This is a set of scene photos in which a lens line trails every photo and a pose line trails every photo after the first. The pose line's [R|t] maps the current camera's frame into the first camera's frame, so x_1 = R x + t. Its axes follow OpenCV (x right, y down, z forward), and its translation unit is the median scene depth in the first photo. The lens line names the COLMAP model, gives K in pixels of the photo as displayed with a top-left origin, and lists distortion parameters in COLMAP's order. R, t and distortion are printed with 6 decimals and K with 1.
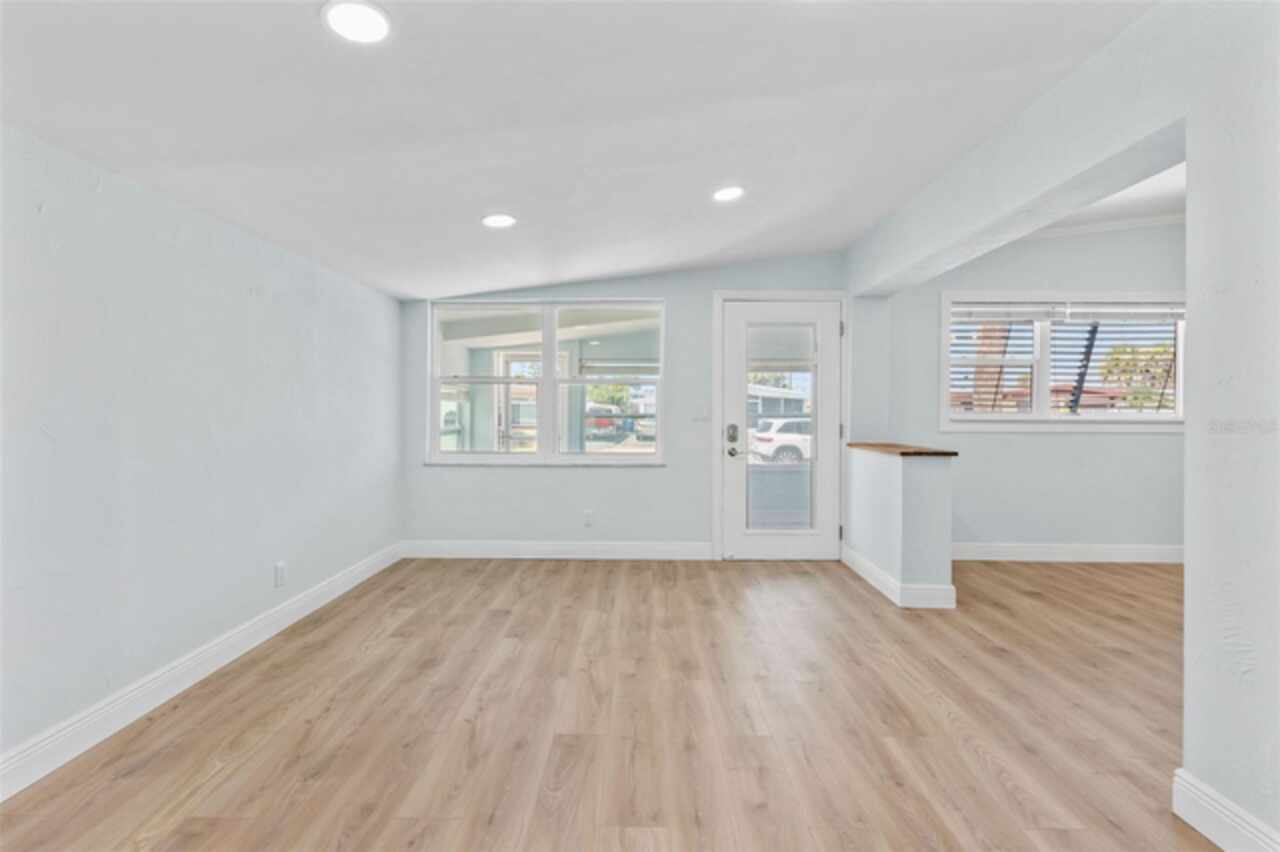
lens RADIAL K [[574.1, 0, 639.4], [0, 574.1, 414.4], [0, 0, 1]] dist [0.000173, 0.000024]
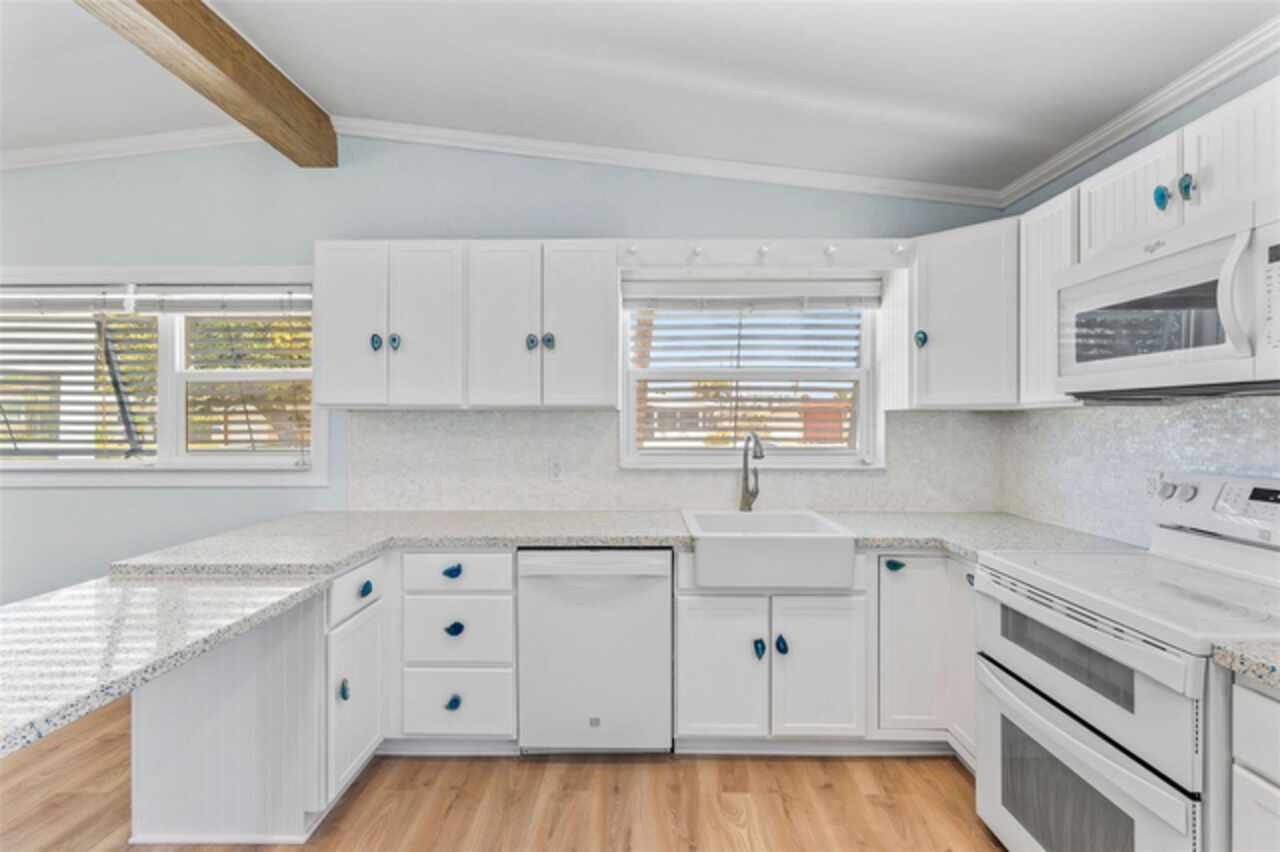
lens RADIAL K [[574.1, 0, 639.4], [0, 574.1, 414.4], [0, 0, 1]] dist [0.000173, 0.000024]
pose [[0.999934, -0.010607, -0.004427, 3.704637], [0.010548, 0.999859, -0.013067, -0.101055], [0.004565, 0.013019, 0.999905, 1.014144]]
